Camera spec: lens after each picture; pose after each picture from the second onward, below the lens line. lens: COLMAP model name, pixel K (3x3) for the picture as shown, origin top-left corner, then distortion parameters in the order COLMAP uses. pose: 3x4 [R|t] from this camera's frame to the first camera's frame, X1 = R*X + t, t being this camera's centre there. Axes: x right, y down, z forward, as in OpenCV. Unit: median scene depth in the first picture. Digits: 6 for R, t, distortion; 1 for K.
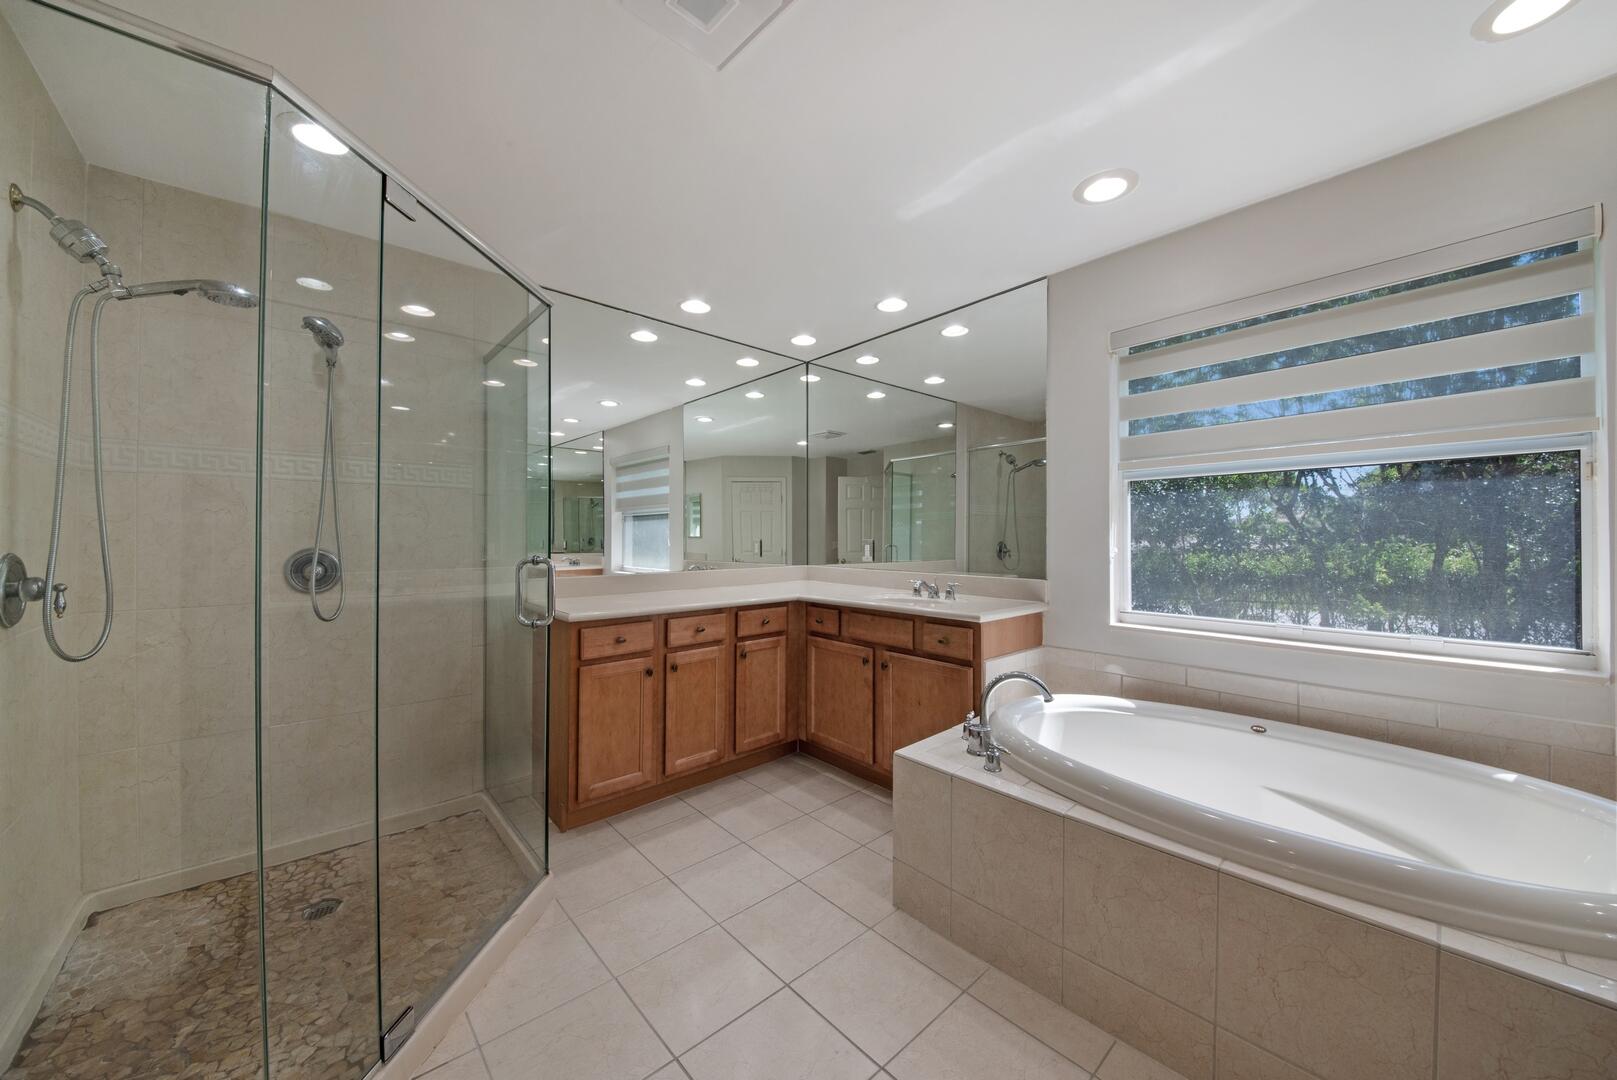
lens RADIAL K [[576.4, 0, 808.5], [0, 576.4, 540.0], [0, 0, 1]] dist [0.001075, -0.000126]
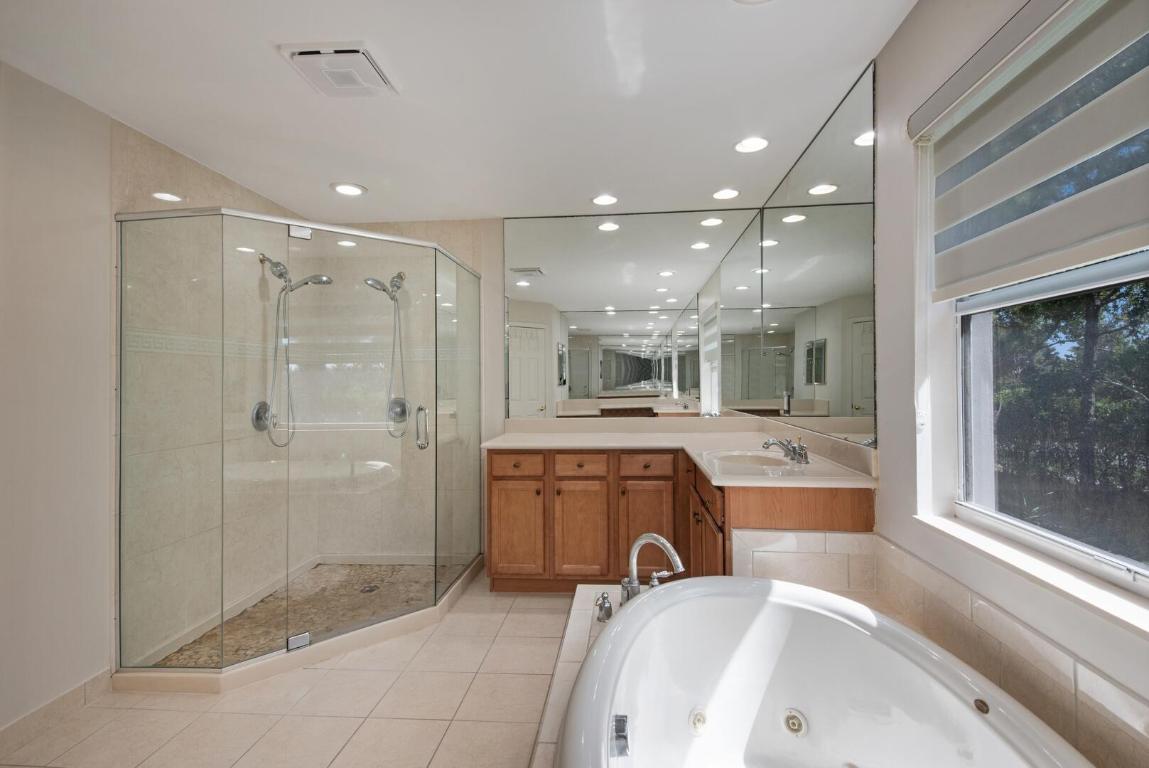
lens RADIAL K [[559.9, 0, 574.5], [0, 559.9, 384.0], [0, 0, 1]] dist [0.094383, 0.000168]
pose [[0.669195, -0.005427, -0.743067, 0.756307], [0.008225, 0.999966, 0.000104, -0.023365], [0.743042, -0.006182, 0.669216, 0.181875]]
